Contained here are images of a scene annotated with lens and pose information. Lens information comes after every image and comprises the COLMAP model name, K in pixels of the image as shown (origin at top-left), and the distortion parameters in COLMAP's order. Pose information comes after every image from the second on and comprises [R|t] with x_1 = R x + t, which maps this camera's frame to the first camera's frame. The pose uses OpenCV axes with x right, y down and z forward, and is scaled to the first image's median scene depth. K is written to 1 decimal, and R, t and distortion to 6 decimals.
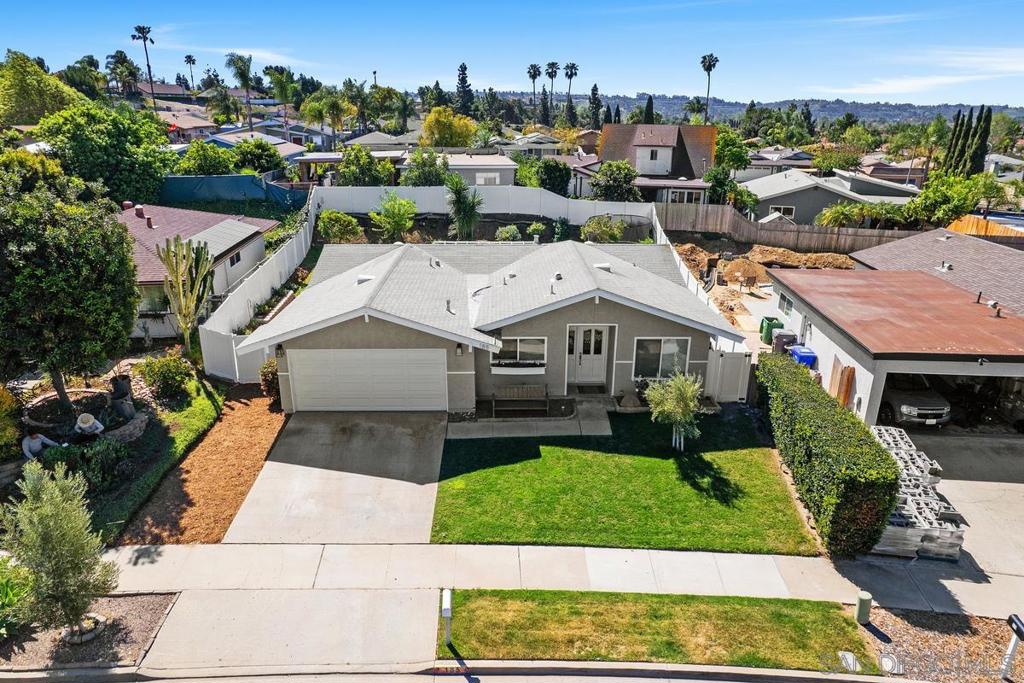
lens RADIAL K [[653.9, 0, 512.0], [0, 653.9, 341.5], [0, 0, 1]] dist [-0.078588, 0.068563]
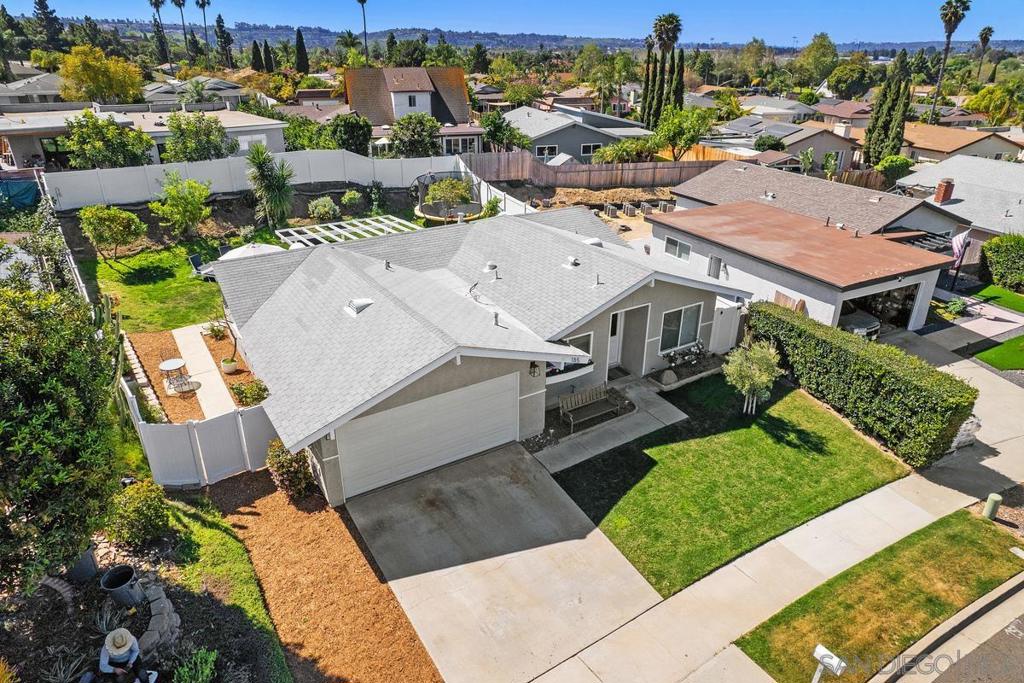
lens RADIAL K [[653.9, 0, 512.0], [0, 653.9, 341.5], [0, 0, 1]] dist [-0.078588, 0.068563]
pose [[0.852817, -0.216734, 0.475111, -0.465498], [0.171289, 0.975569, 0.137569, -0.133873], [-0.493319, -0.035939, 0.869106, 0.258367]]
